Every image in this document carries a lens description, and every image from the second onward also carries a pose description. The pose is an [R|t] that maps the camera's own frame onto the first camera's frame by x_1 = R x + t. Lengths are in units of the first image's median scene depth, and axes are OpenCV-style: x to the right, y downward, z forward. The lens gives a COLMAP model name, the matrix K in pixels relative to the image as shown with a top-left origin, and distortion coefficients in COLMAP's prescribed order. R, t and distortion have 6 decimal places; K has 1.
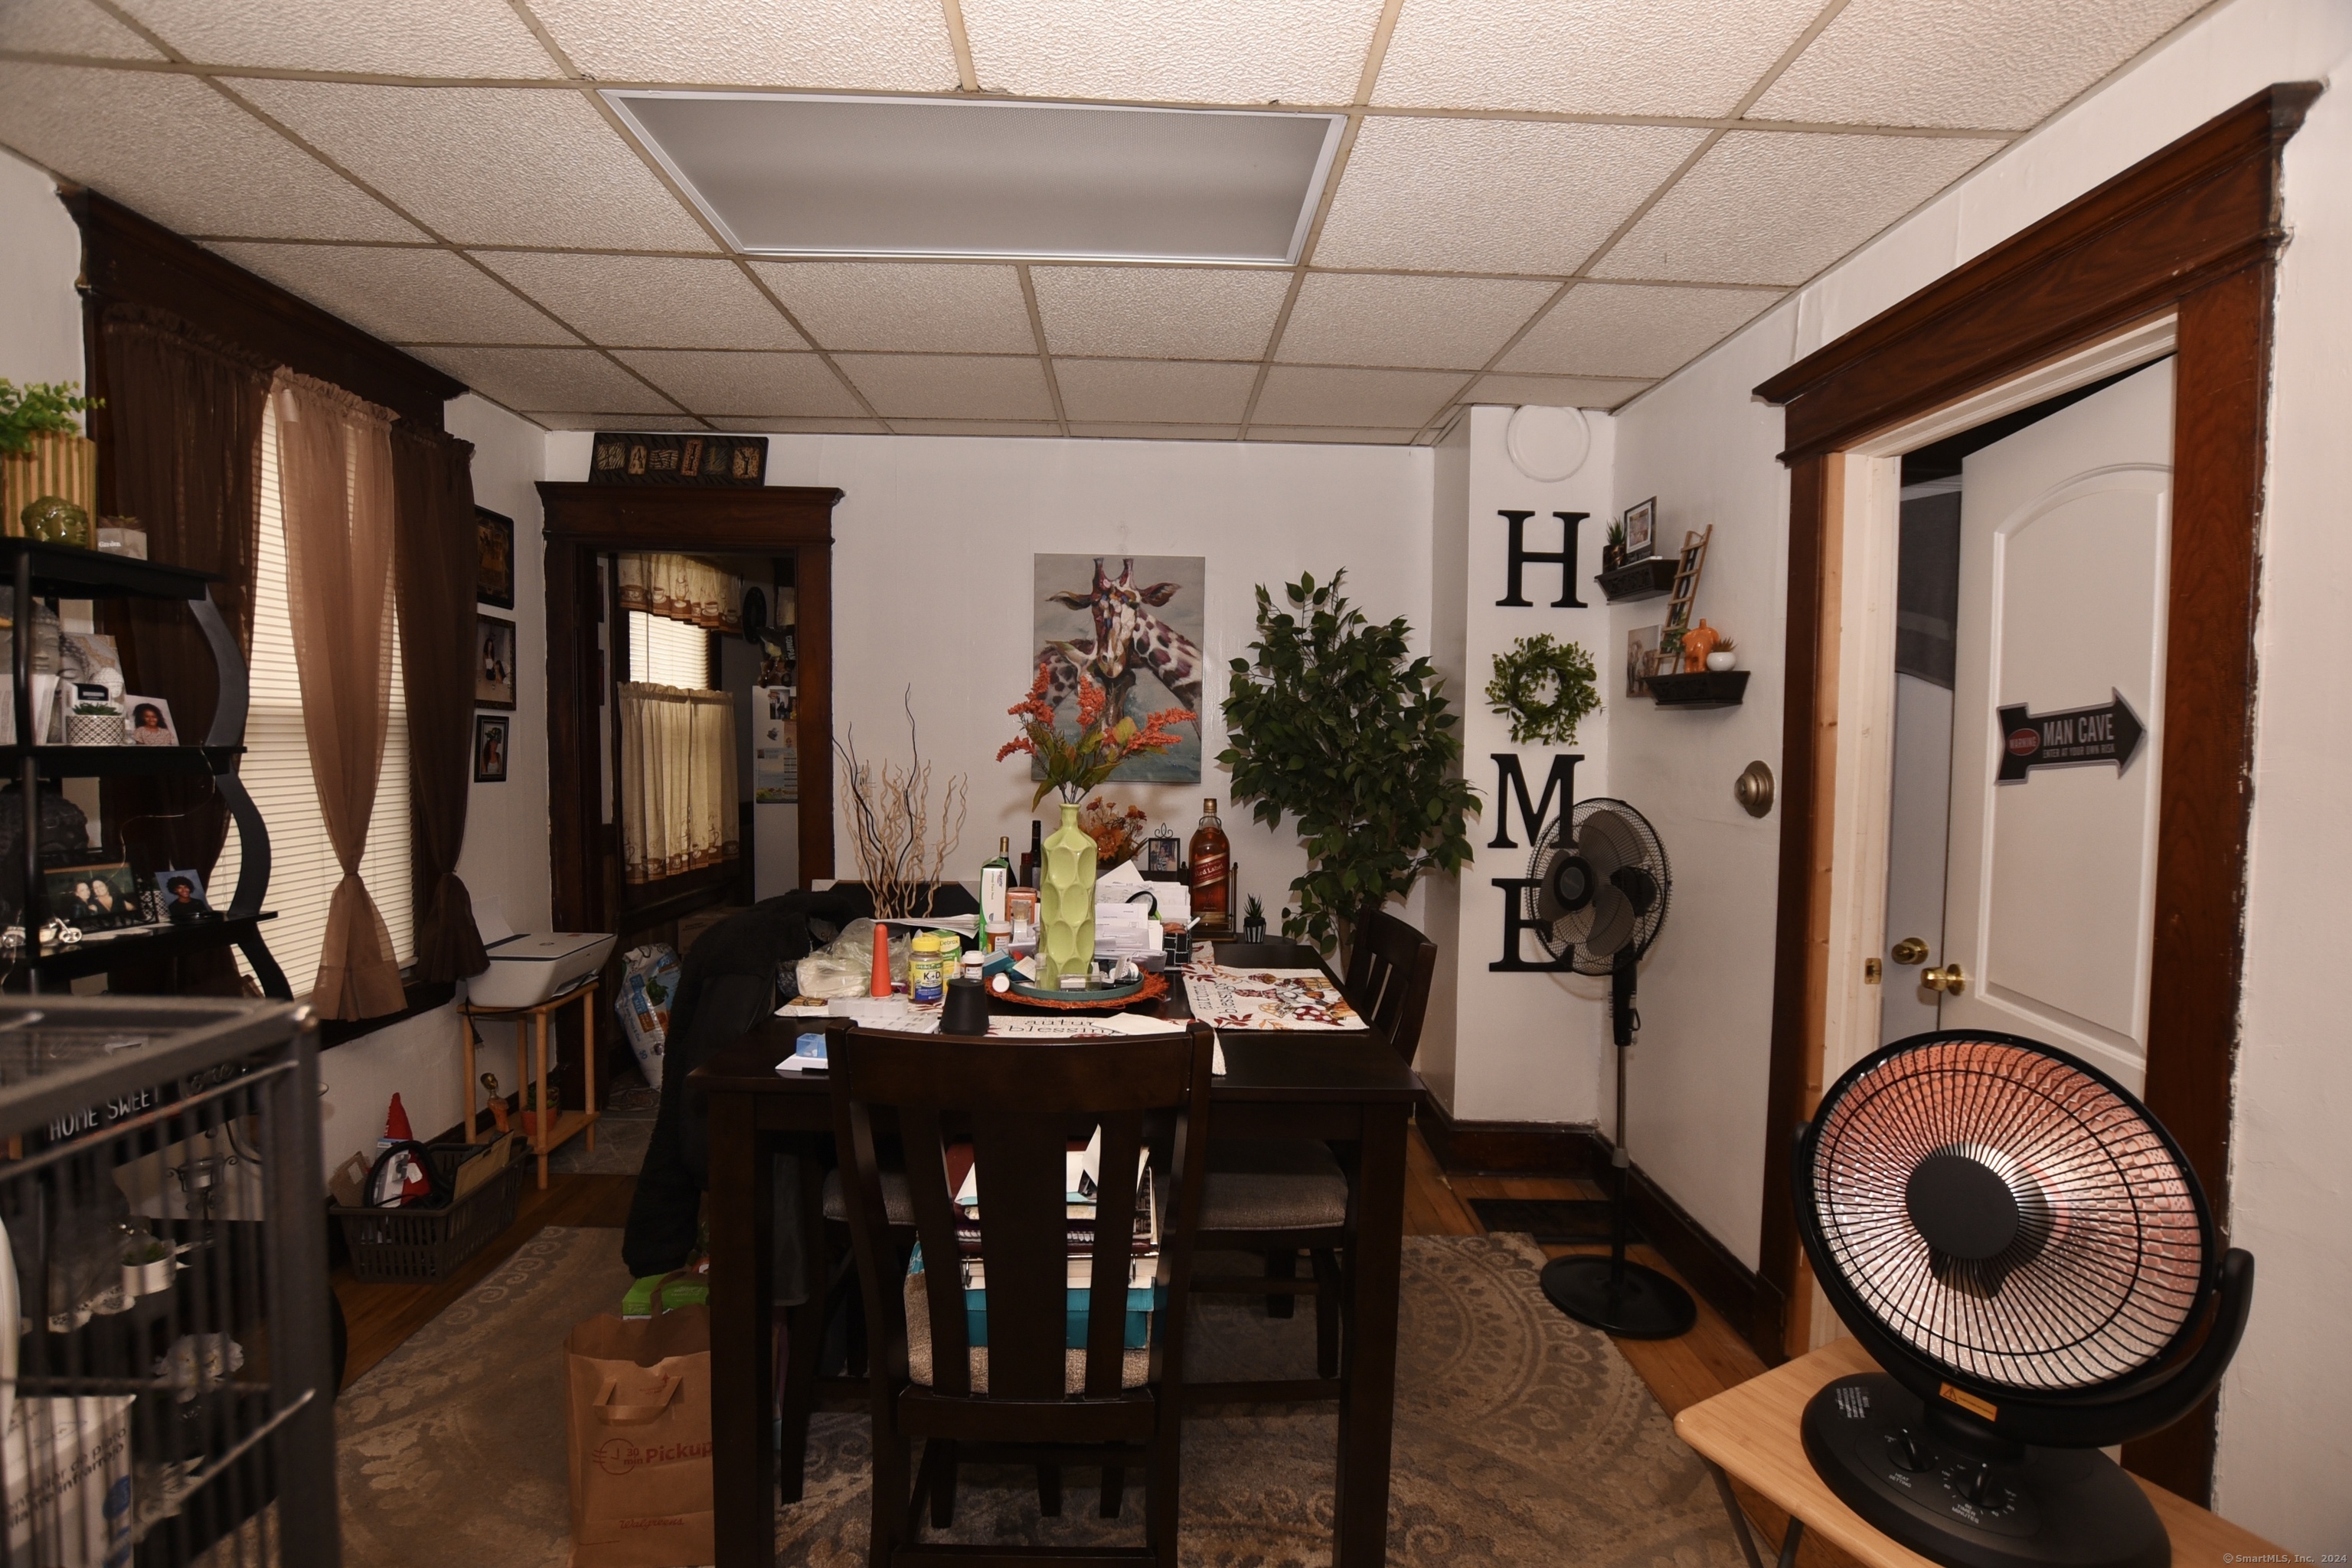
lens RADIAL K [[1051.7, 0, 1172.4], [0, 1051.7, 789.1], [0, 0, 1]] dist [-0.035810, 0.005727]
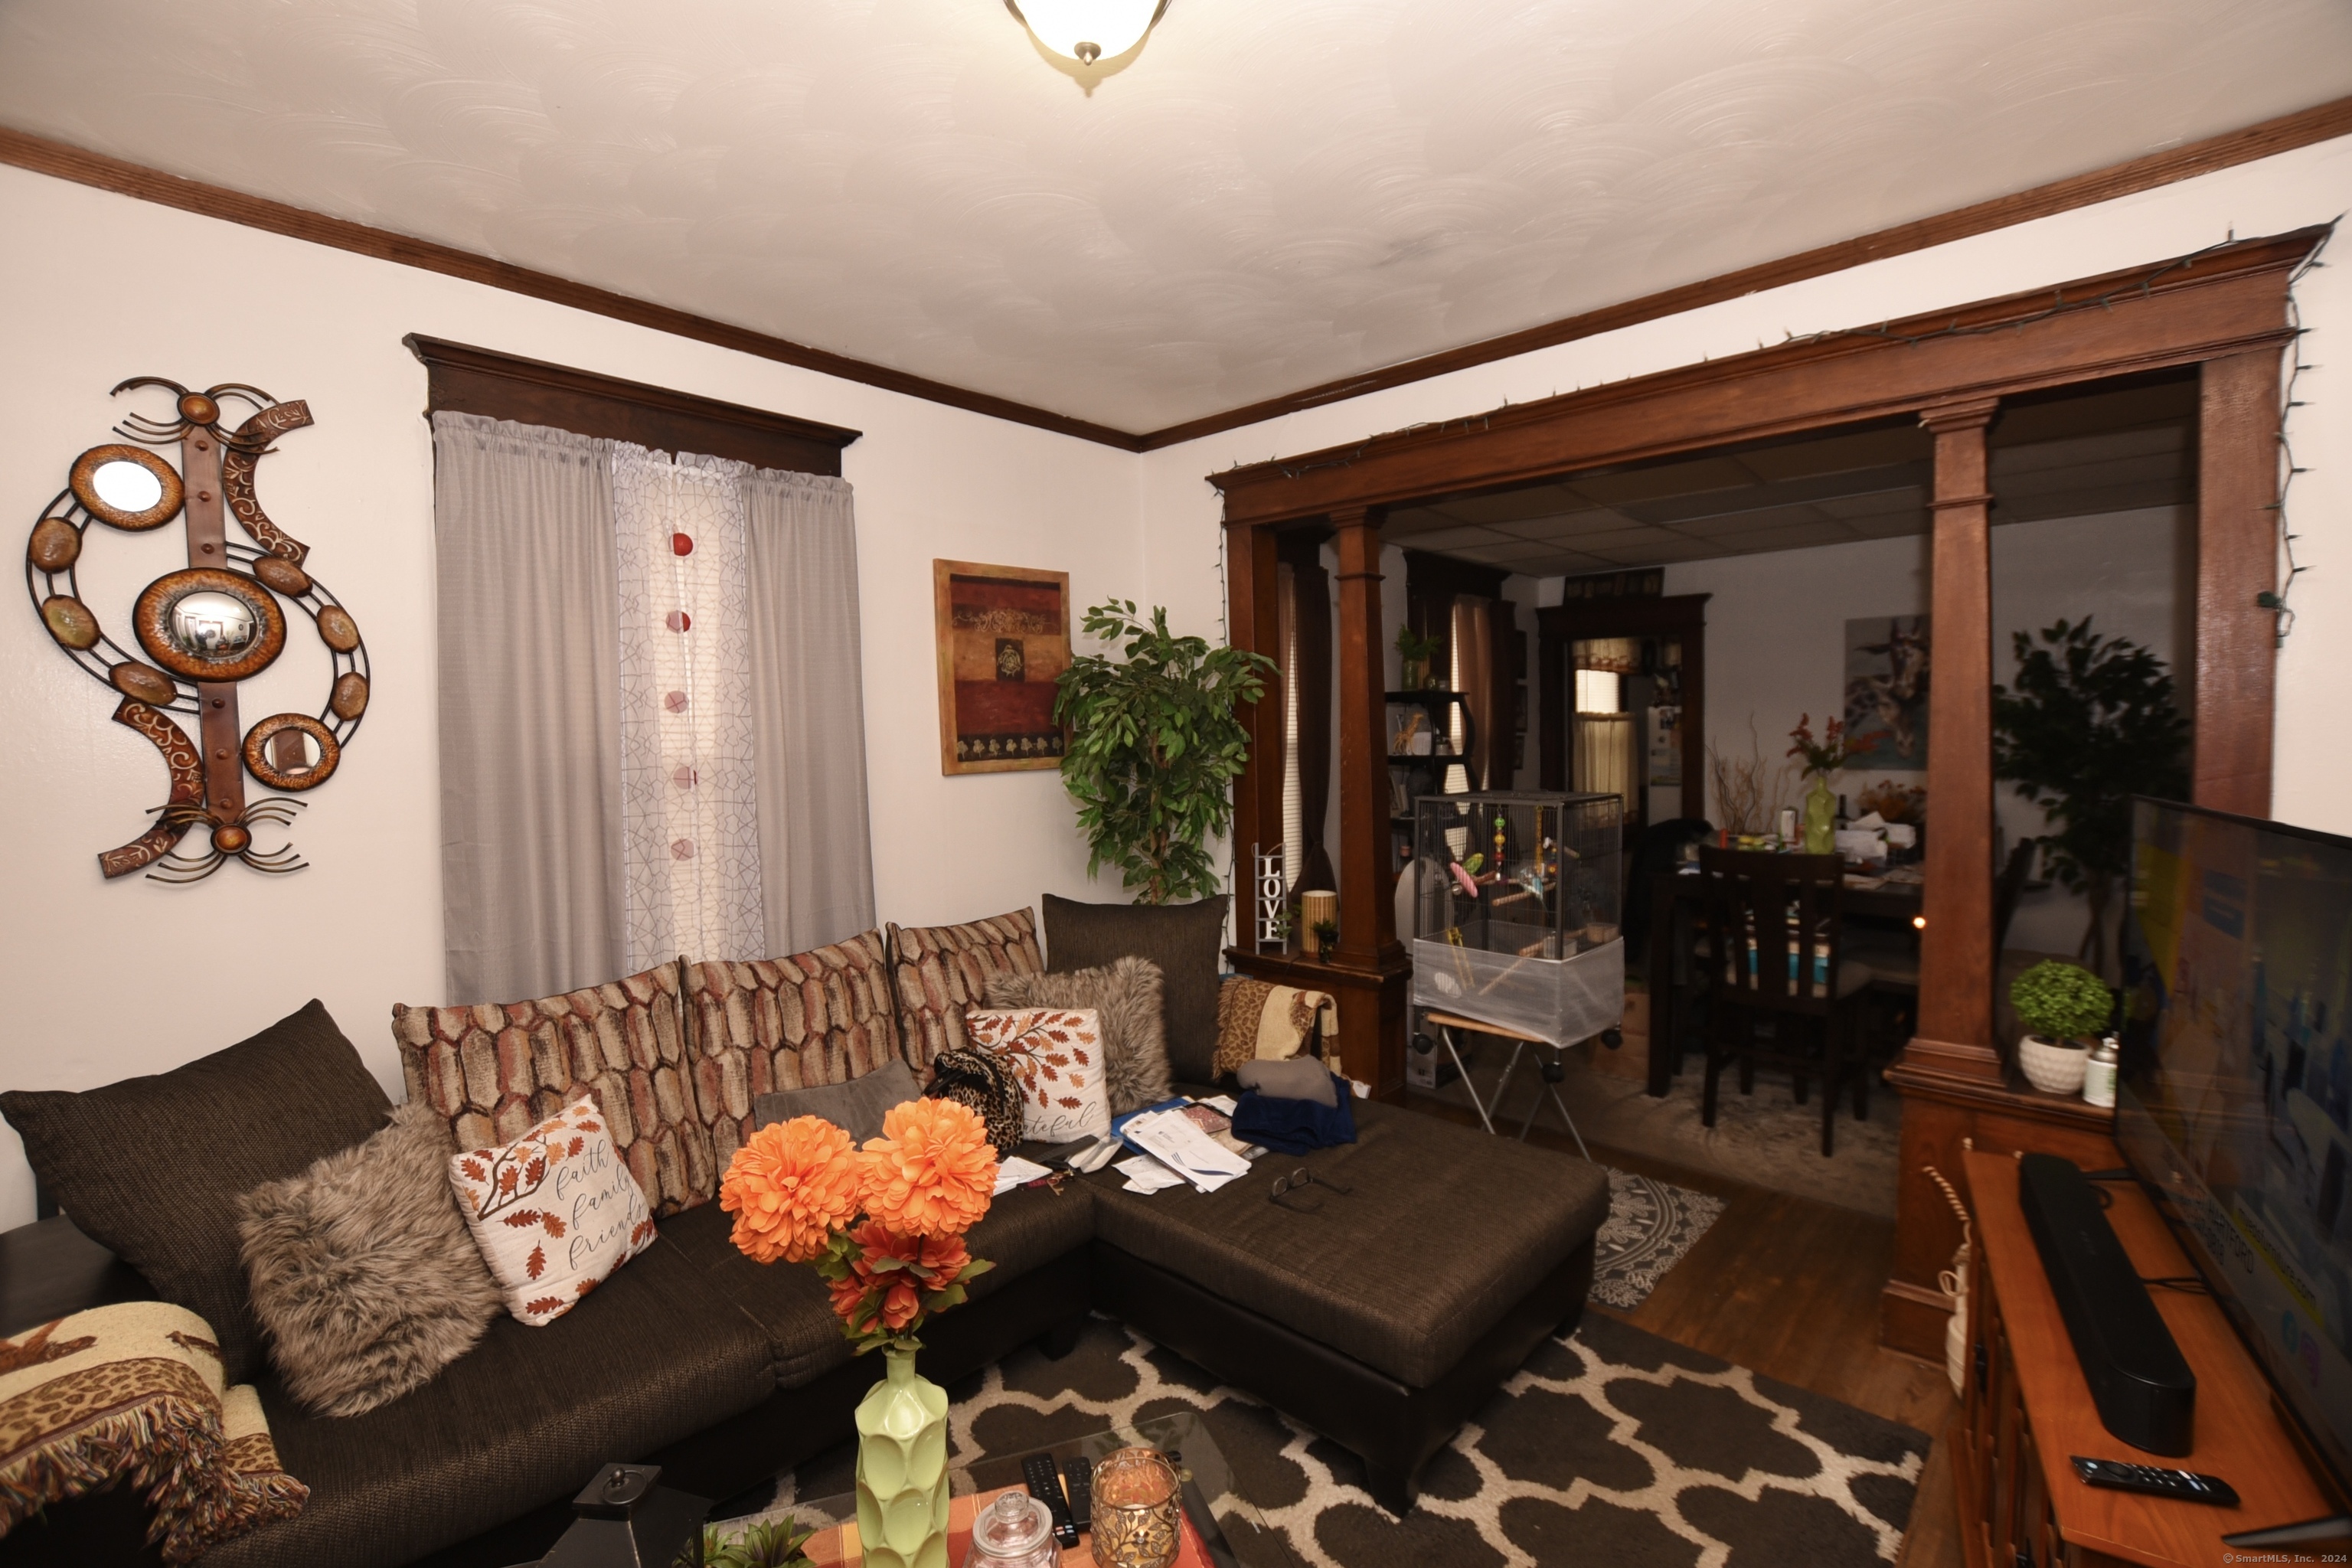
lens RADIAL K [[1051.7, 0, 1172.4], [0, 1051.7, 789.1], [0, 0, 1]] dist [-0.035810, 0.005727]
pose [[0.705502, 0.011510, -0.708615, 0.255741], [-0.008115, 0.999934, 0.008162, 0.016679], [0.708662, -0.000008, 0.705548, -0.771045]]
